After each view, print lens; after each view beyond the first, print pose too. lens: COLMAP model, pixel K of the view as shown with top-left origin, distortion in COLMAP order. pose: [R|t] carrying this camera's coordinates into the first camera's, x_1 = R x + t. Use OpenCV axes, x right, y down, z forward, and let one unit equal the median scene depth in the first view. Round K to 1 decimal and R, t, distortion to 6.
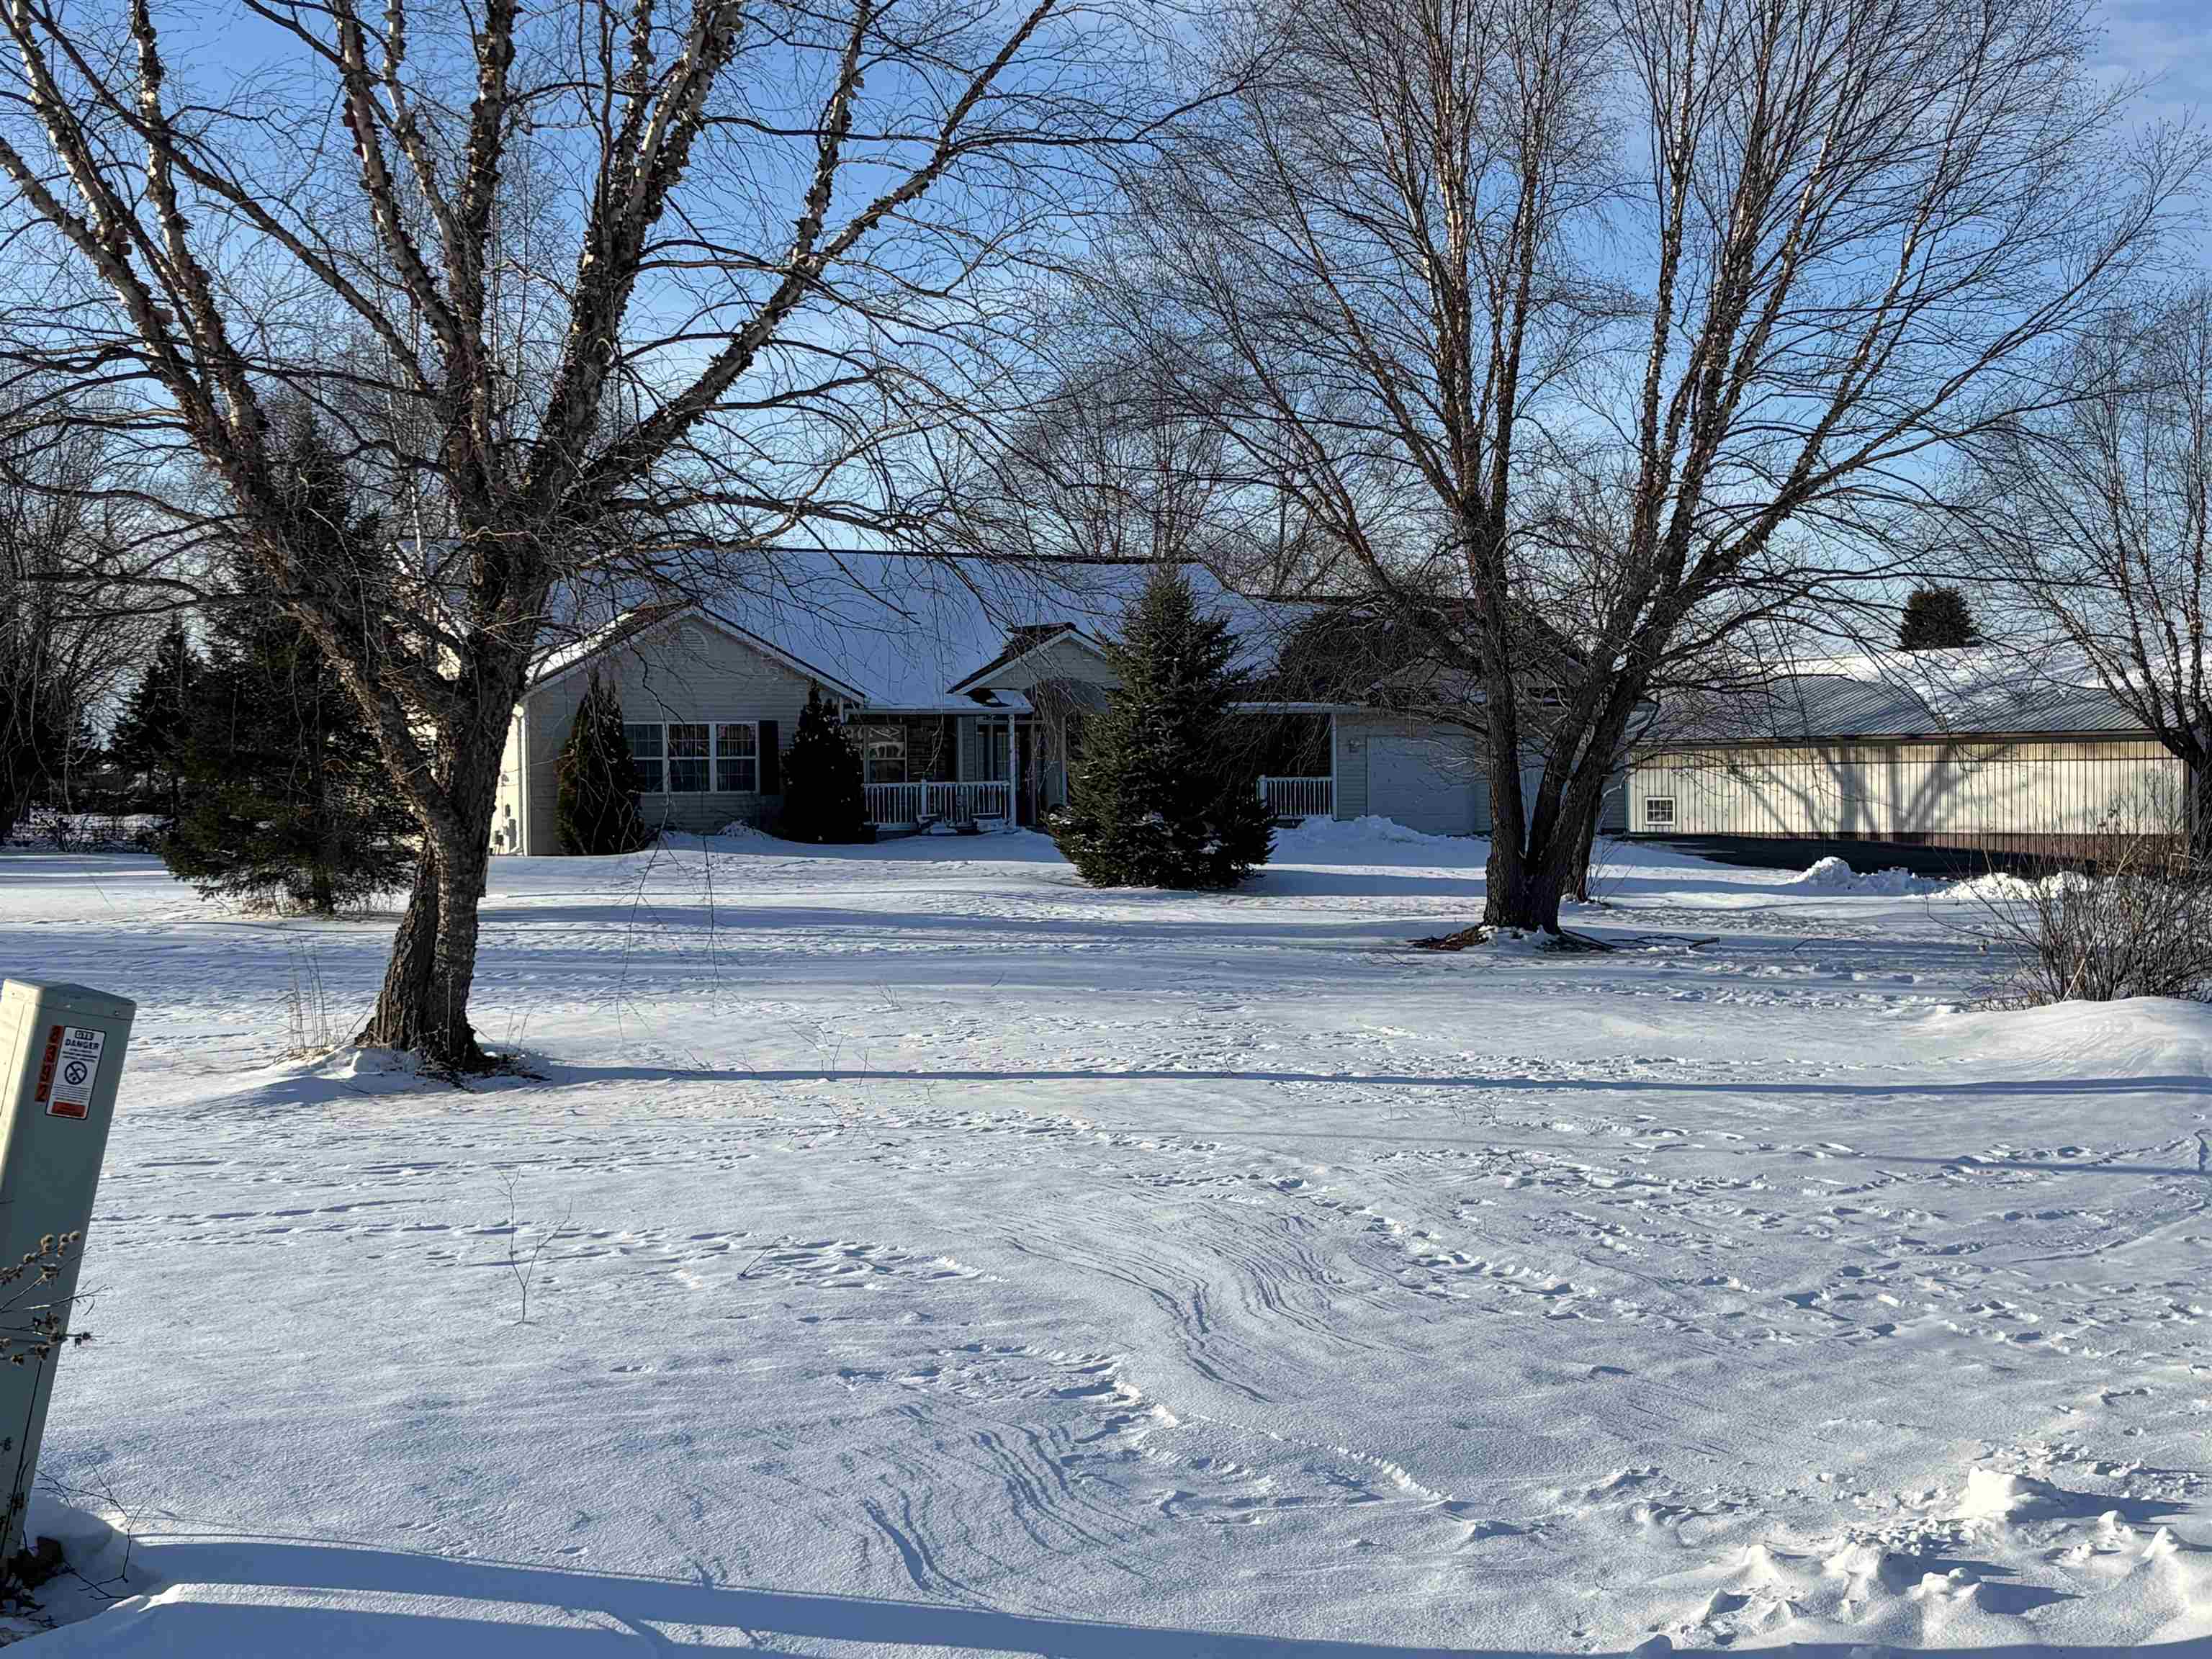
lens RADIAL K [[3344.7, 0, 1108.9], [0, 3344.7, 828.3], [0, 0, 1]] dist [0.113037, 0.000000]
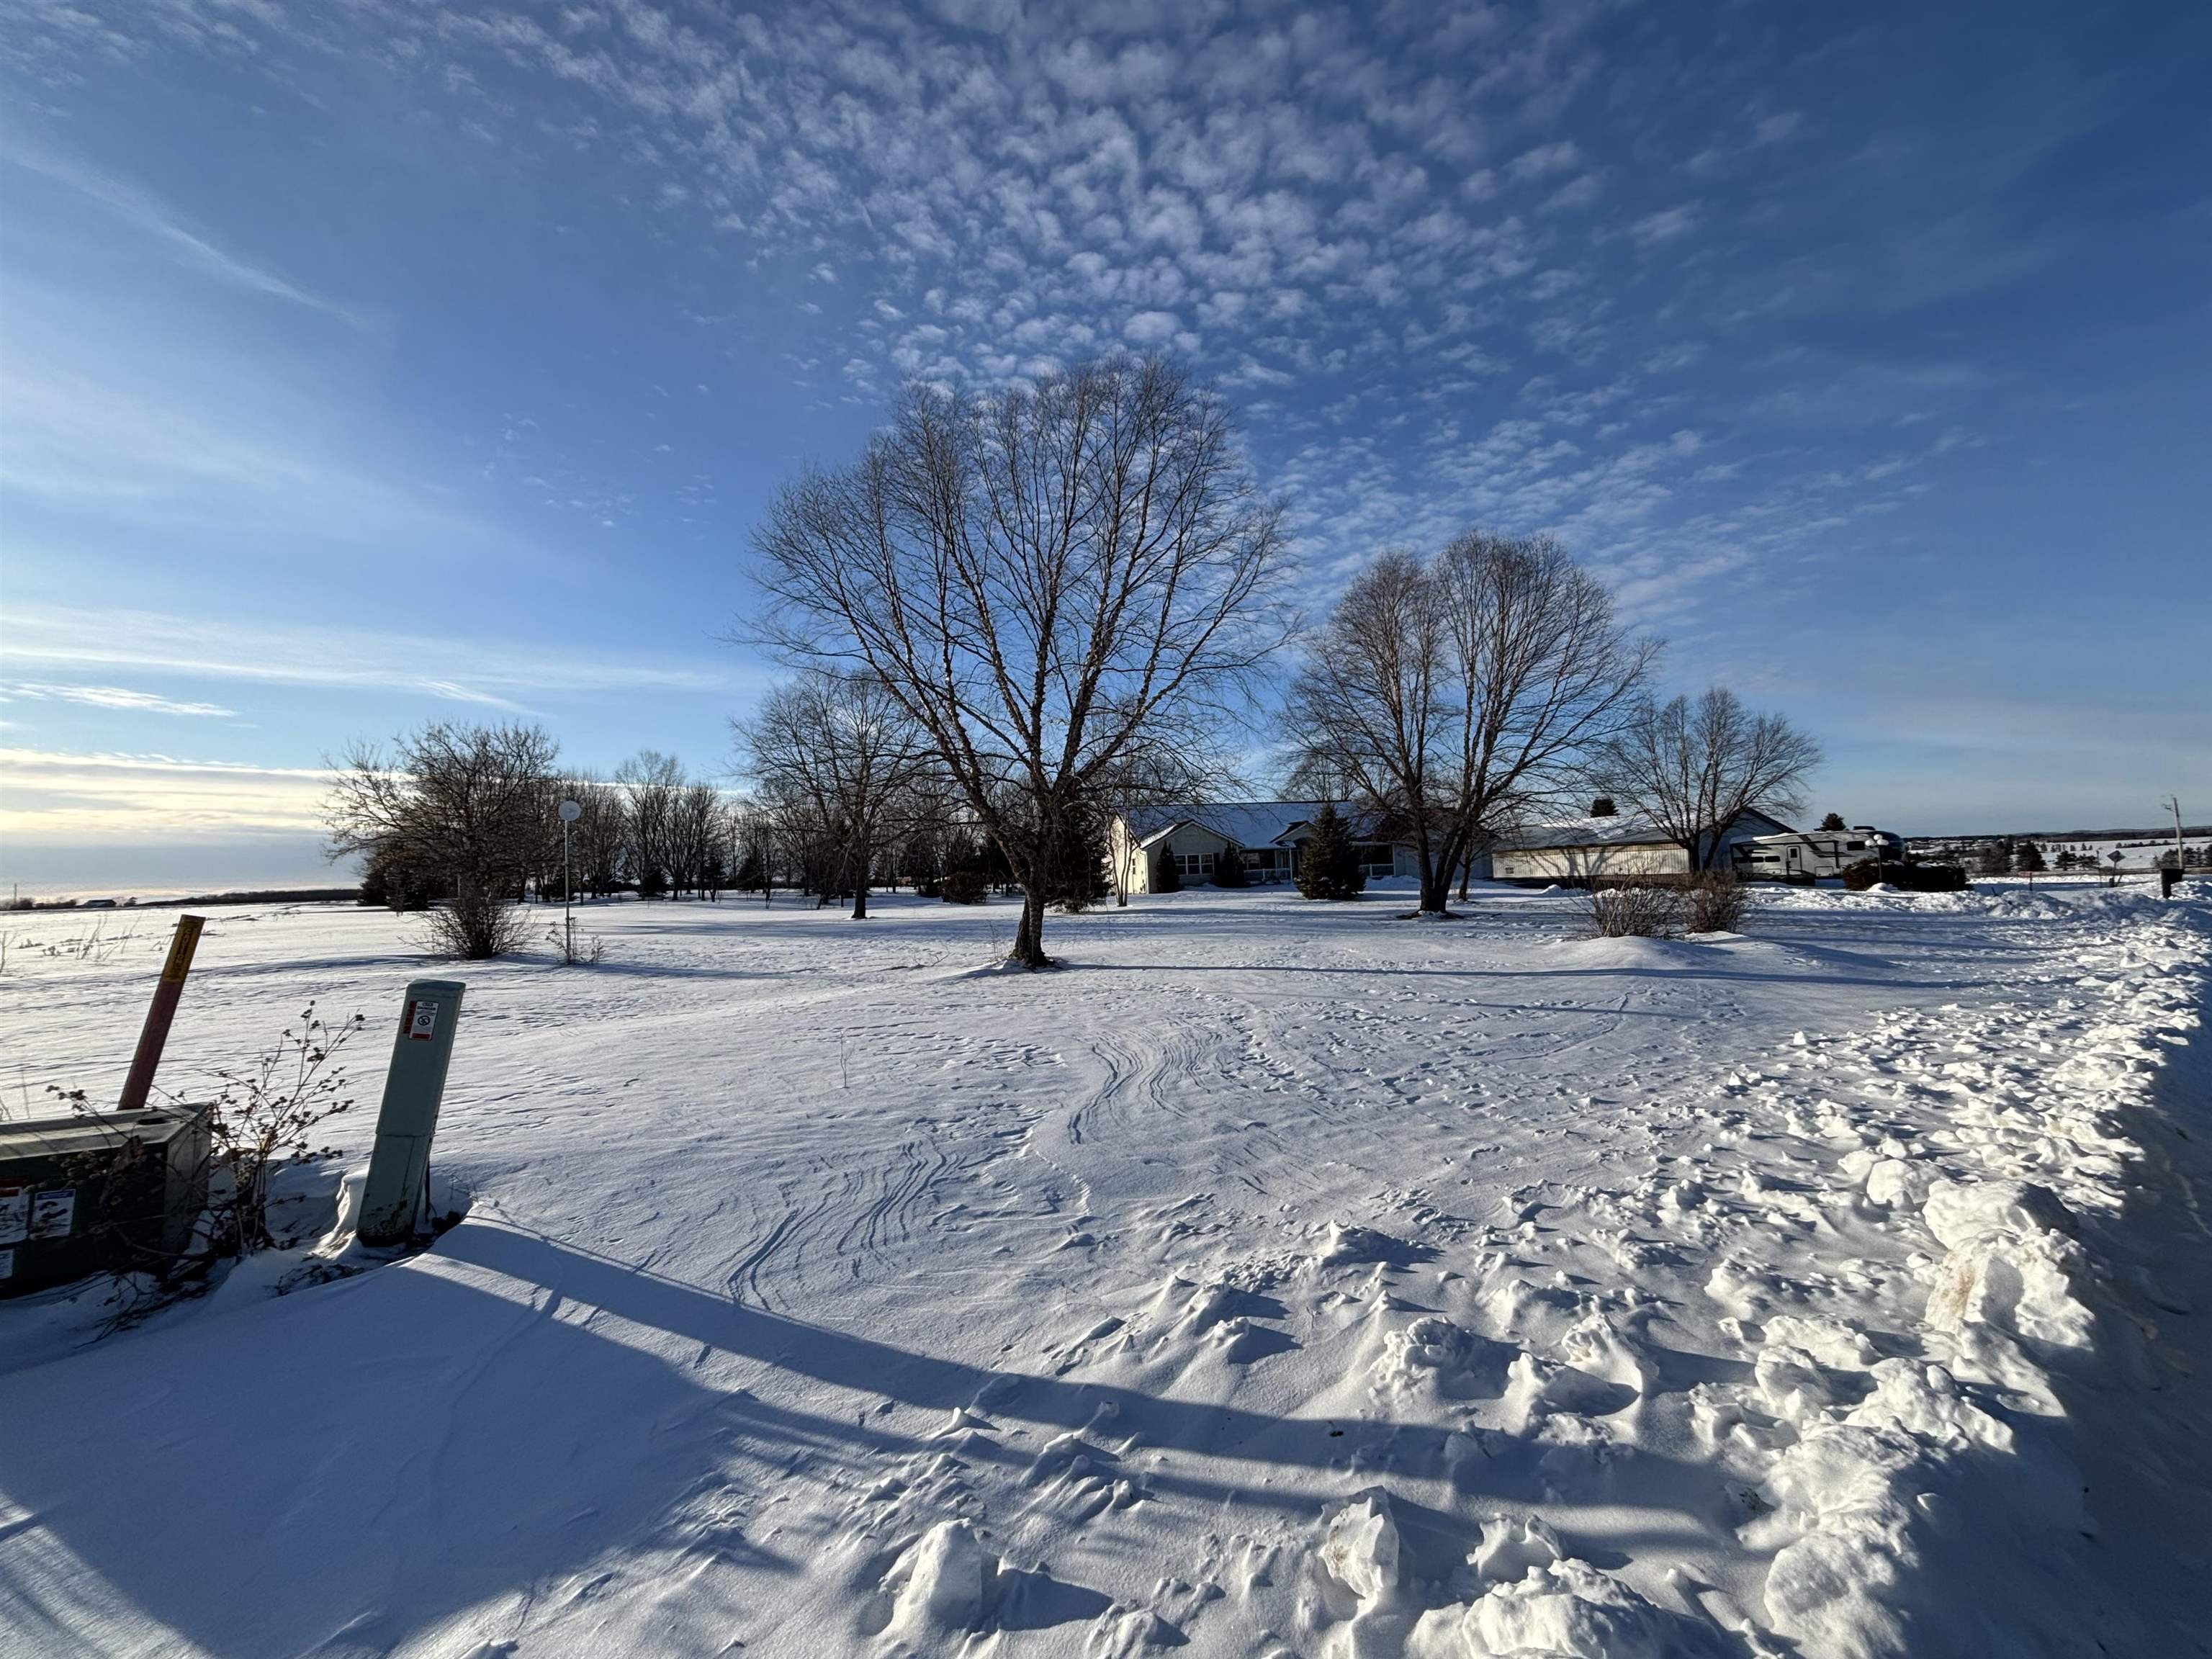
lens RADIAL K [[888.6, 0, 1097.4], [0, 888.6, 844.1], [0, 0, 1]] dist [0.001906, -0.001552]
pose [[0.955077, -0.039709, -0.293686, 0.071013], [0.026989, 0.998519, -0.047238, -0.001948], [0.295127, 0.037190, 0.954734, 0.114751]]
